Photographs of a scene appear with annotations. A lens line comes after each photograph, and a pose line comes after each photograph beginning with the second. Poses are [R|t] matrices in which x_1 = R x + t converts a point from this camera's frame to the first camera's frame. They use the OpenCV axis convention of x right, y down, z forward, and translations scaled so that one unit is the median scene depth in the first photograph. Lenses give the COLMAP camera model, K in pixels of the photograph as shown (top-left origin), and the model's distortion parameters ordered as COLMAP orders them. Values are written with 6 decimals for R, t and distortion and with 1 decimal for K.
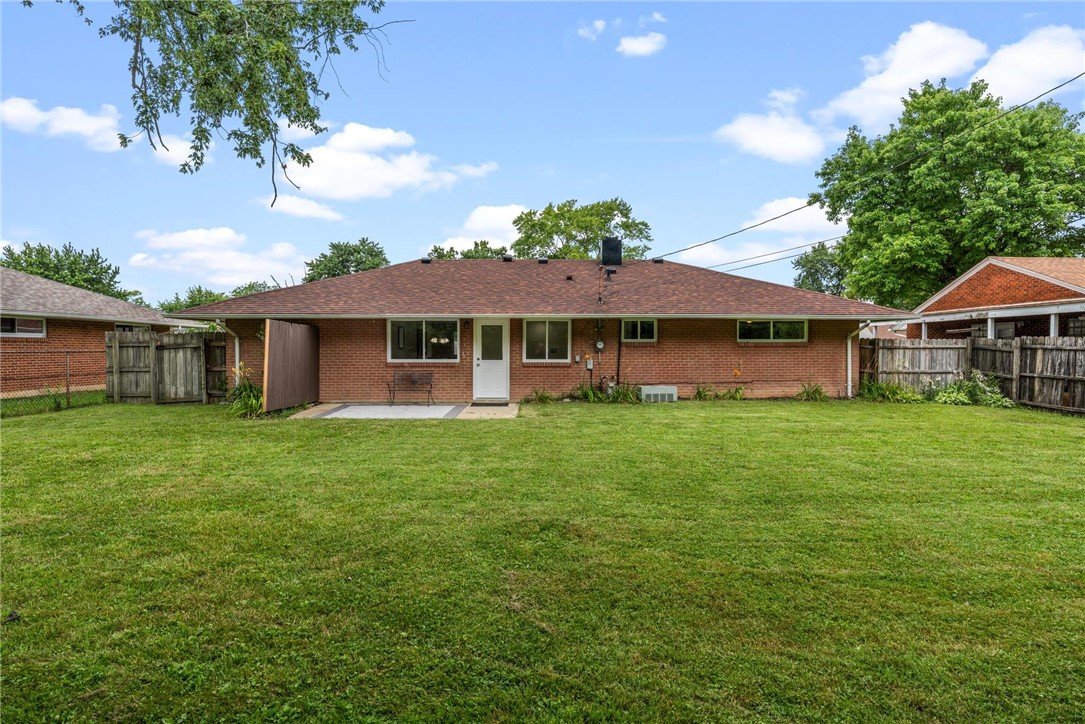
lens RADIAL K [[573.7, 0, 542.5], [0, 573.7, 362.0], [0, 0, 1]] dist [-0.003494, 0.000353]
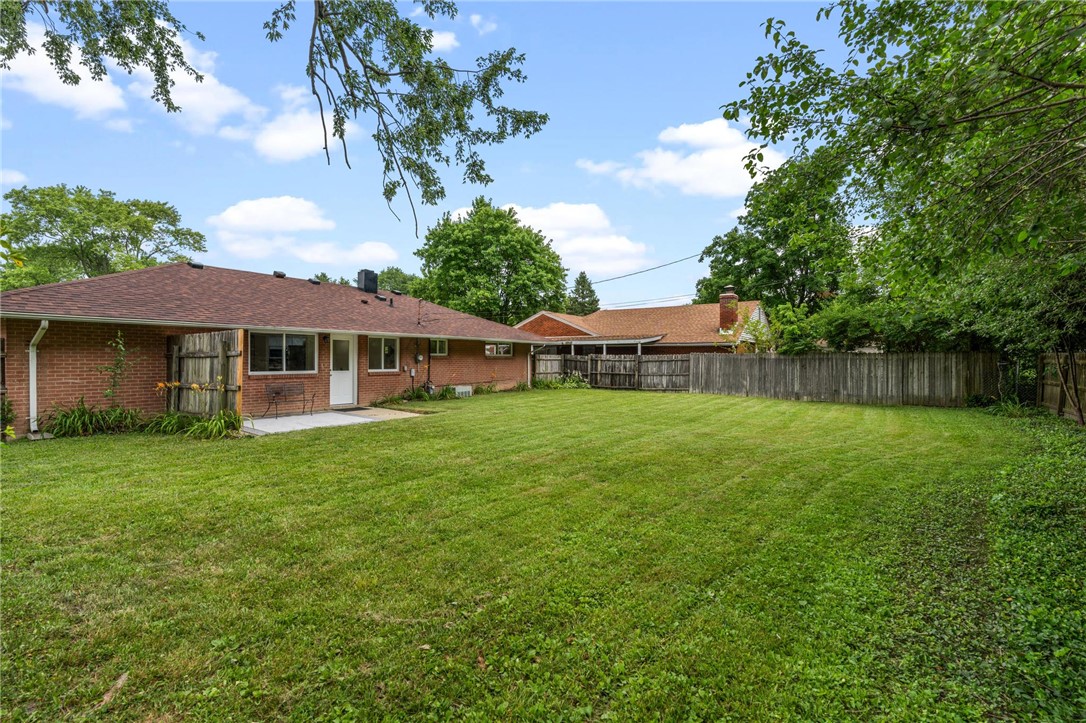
lens RADIAL K [[485.5, 0, 543.0], [0, 485.5, 361.5], [0, 0, 1]] dist [0.001788, 0.000351]
pose [[0.577635, -0.004081, 0.816285, -0.647176], [0.020527, 0.999744, -0.009528, -0.004341], [-0.816037, 0.022260, 0.577571, 0.118809]]
